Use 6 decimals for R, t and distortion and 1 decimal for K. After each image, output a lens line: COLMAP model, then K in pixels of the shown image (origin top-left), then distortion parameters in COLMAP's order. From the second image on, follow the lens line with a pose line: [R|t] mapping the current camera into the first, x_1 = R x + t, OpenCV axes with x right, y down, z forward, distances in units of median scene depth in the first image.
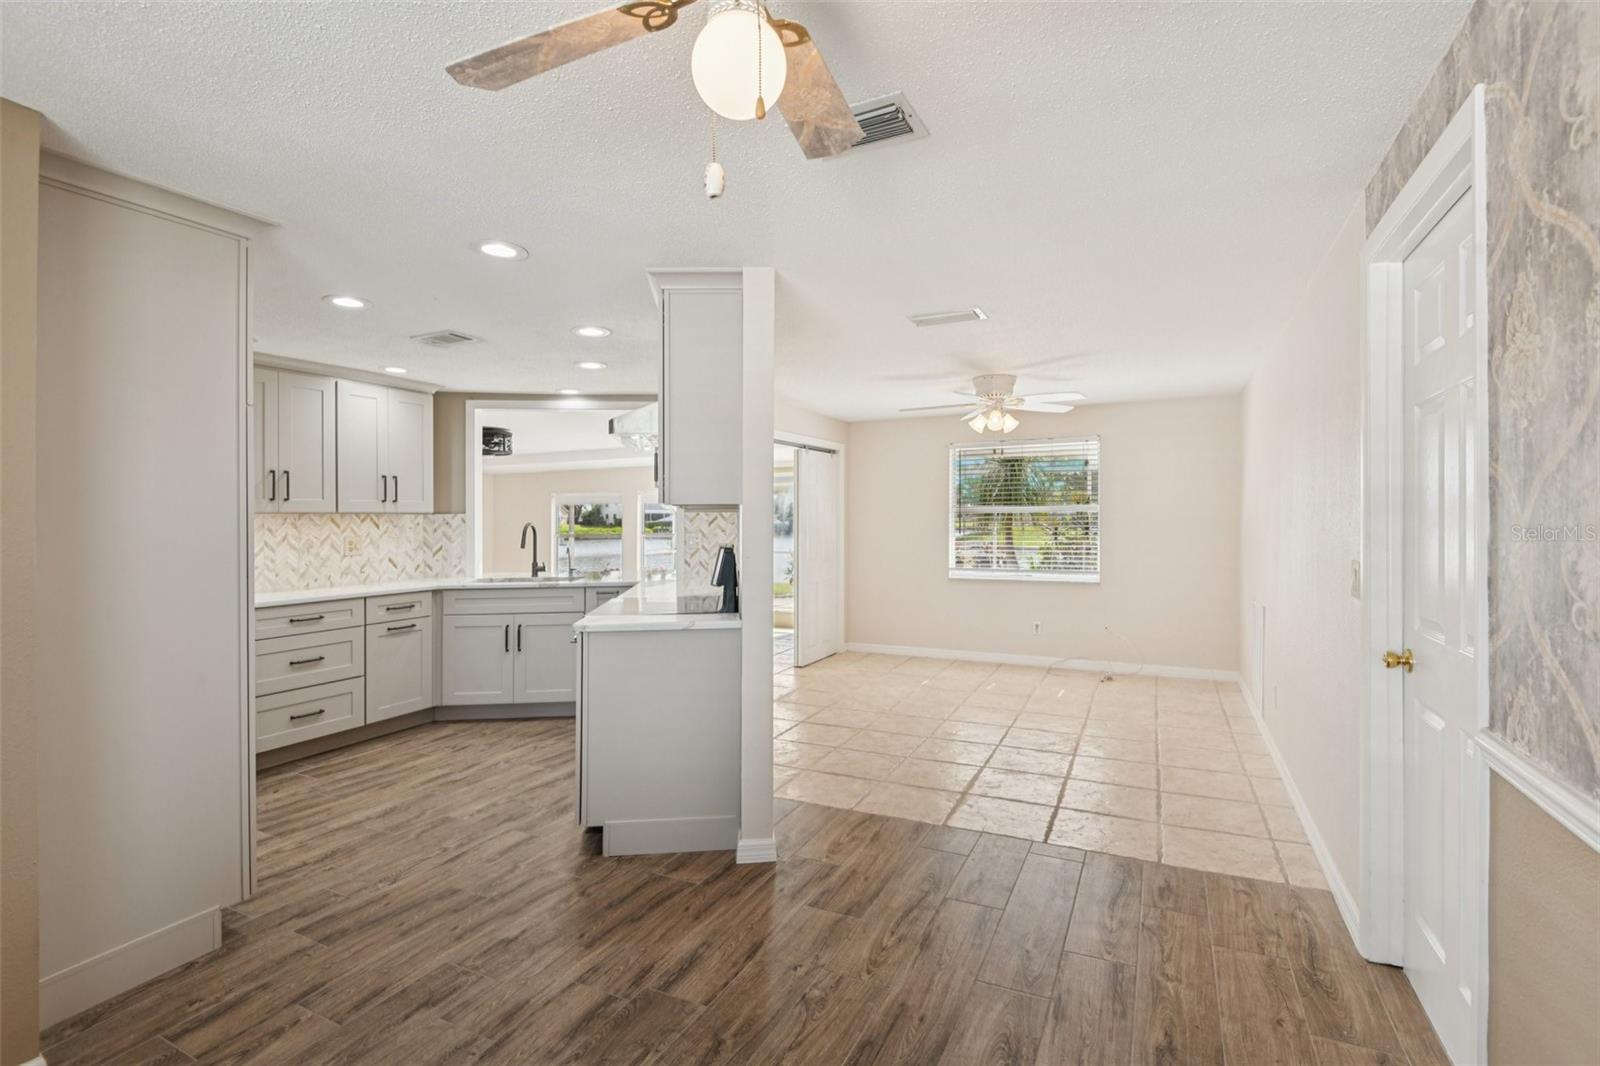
lens RADIAL K [[764.2, 0, 795.3], [0, 764.2, 508.7], [0, 0, 1]] dist [0.001853, -0.025608]
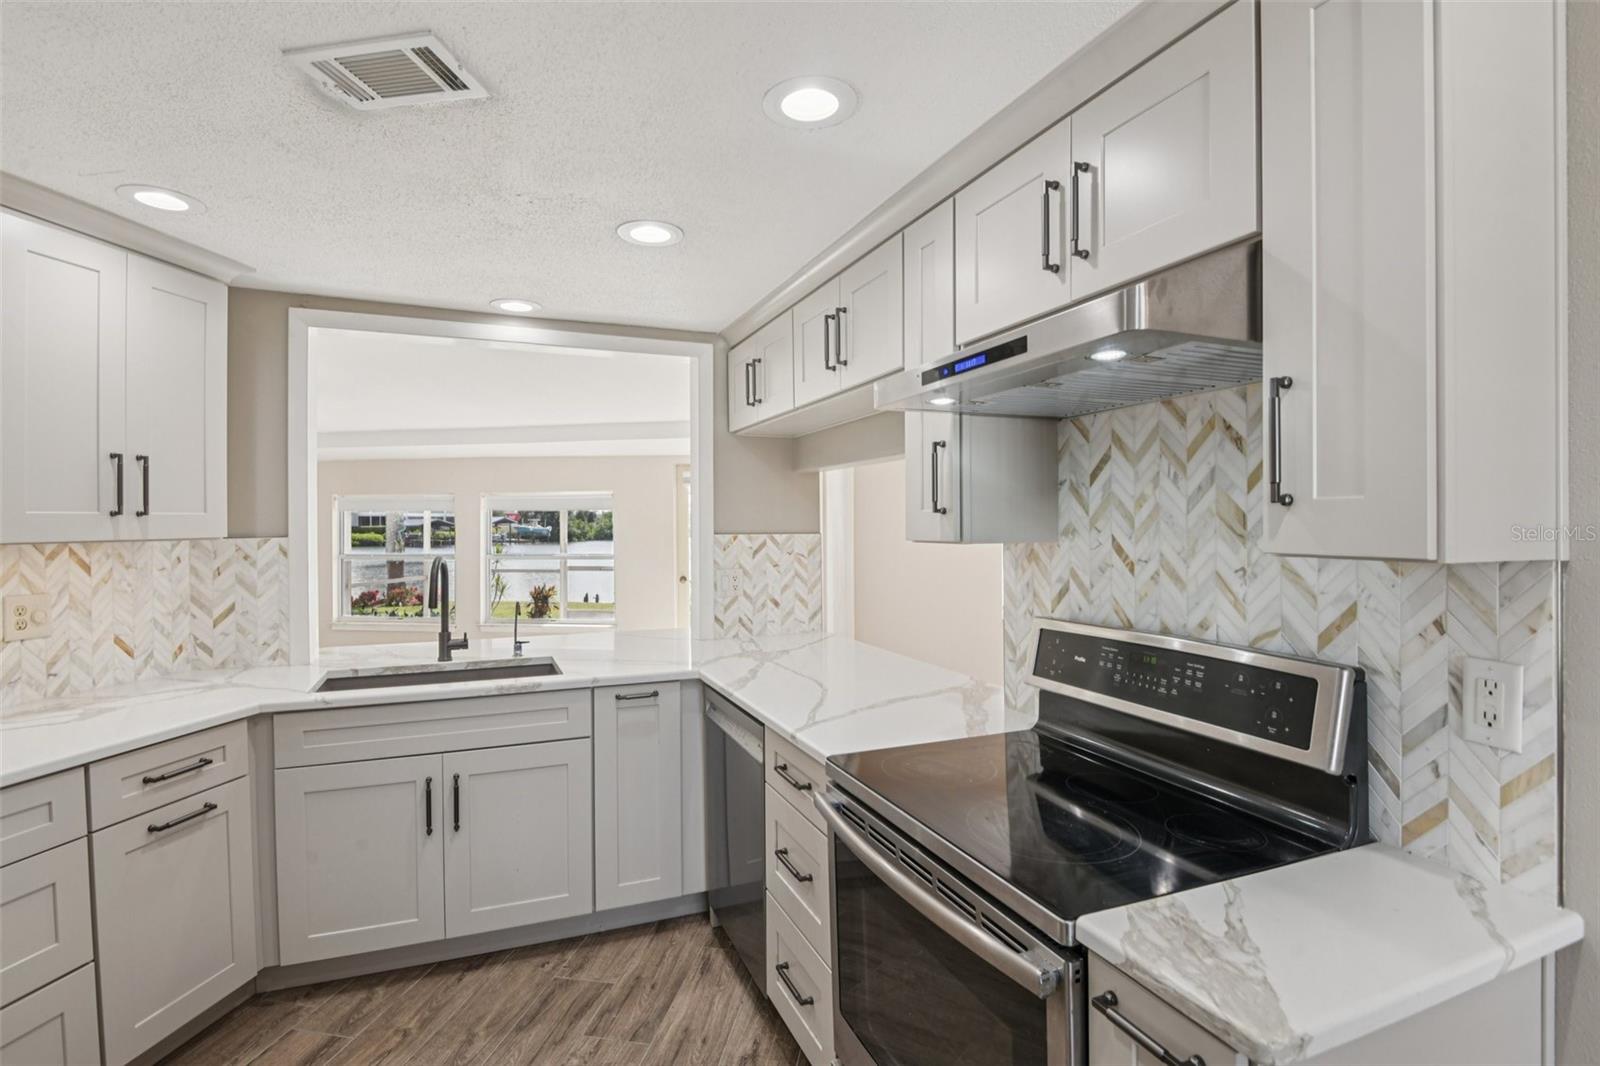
lens RADIAL K [[790.7, 0, 800.0], [0, 790.7, 533.0], [0, 0, 1]] dist [0.001456, -0.022028]
pose [[0.953061, 0.001573, 0.302774, -0.305547], [-0.009038, 0.999689, 0.023255, -0.012951], [-0.302643, -0.024900, 0.952779, 0.466371]]
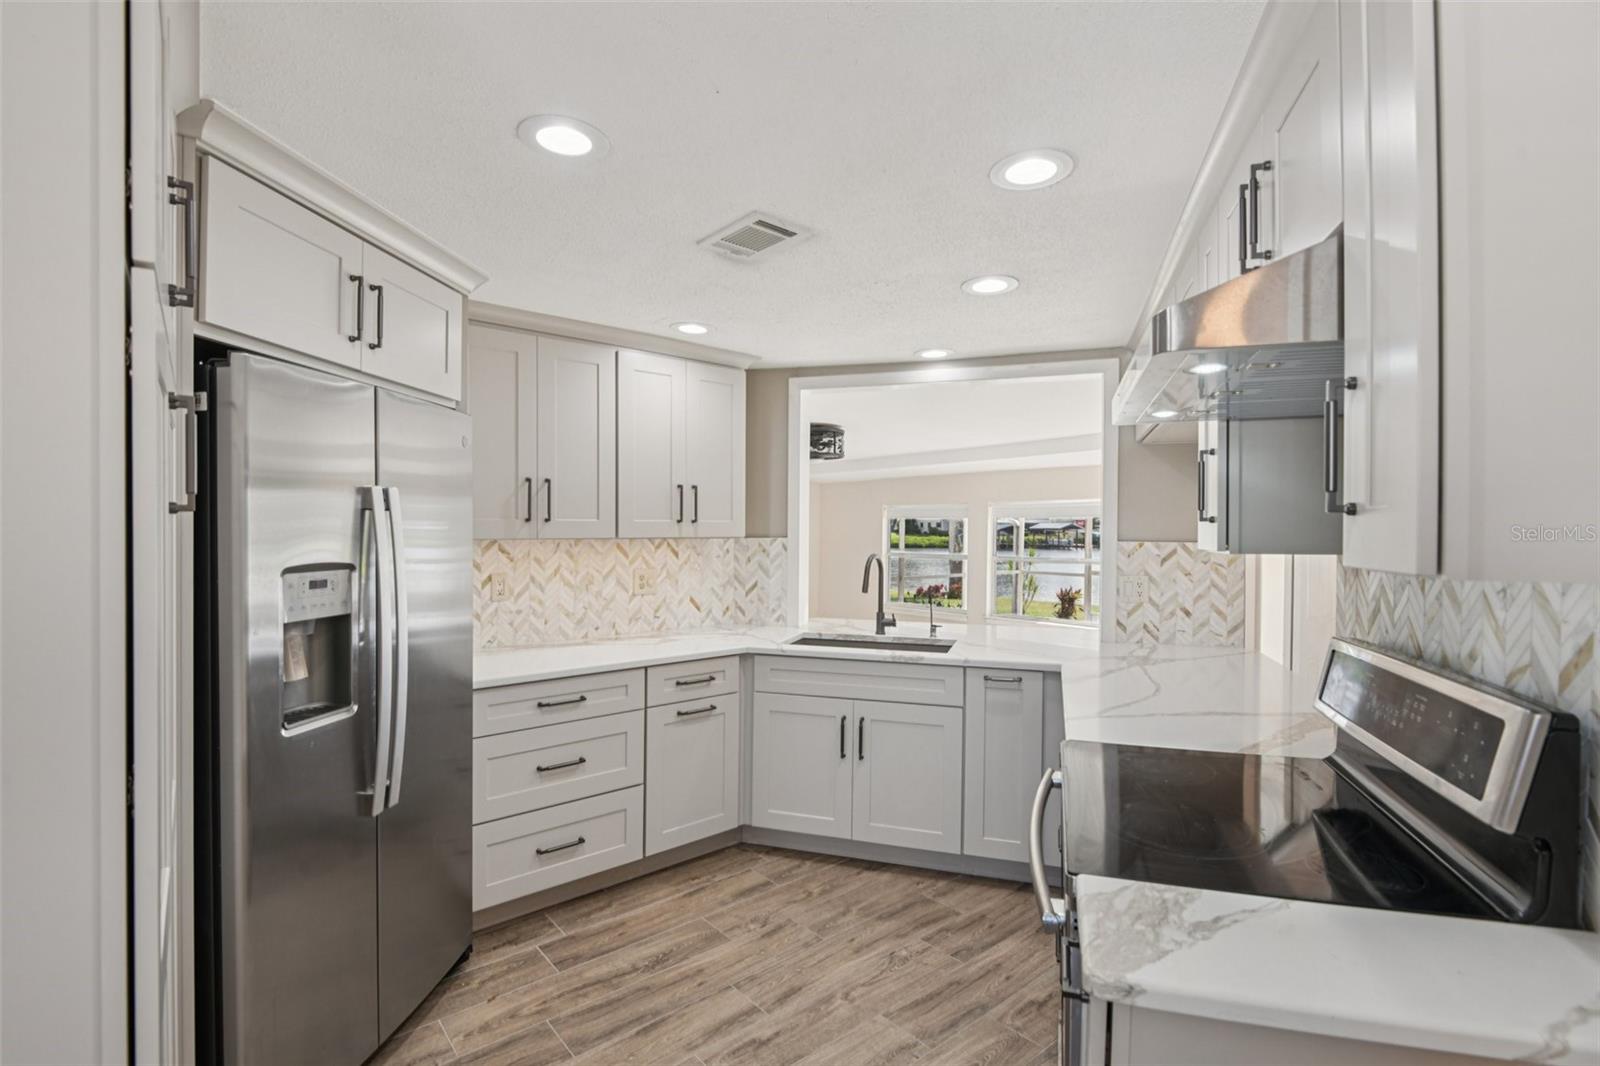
lens RADIAL K [[763.6, 0, 802.5], [0, 763.6, 526.1], [0, 0, 1]] dist [0.027084, -0.057590]
pose [[0.922626, 0.012861, -0.385482, -0.162987], [-0.008473, 0.999879, 0.013081, -0.015611], [0.385603, -0.008803, 0.922623, 0.393204]]
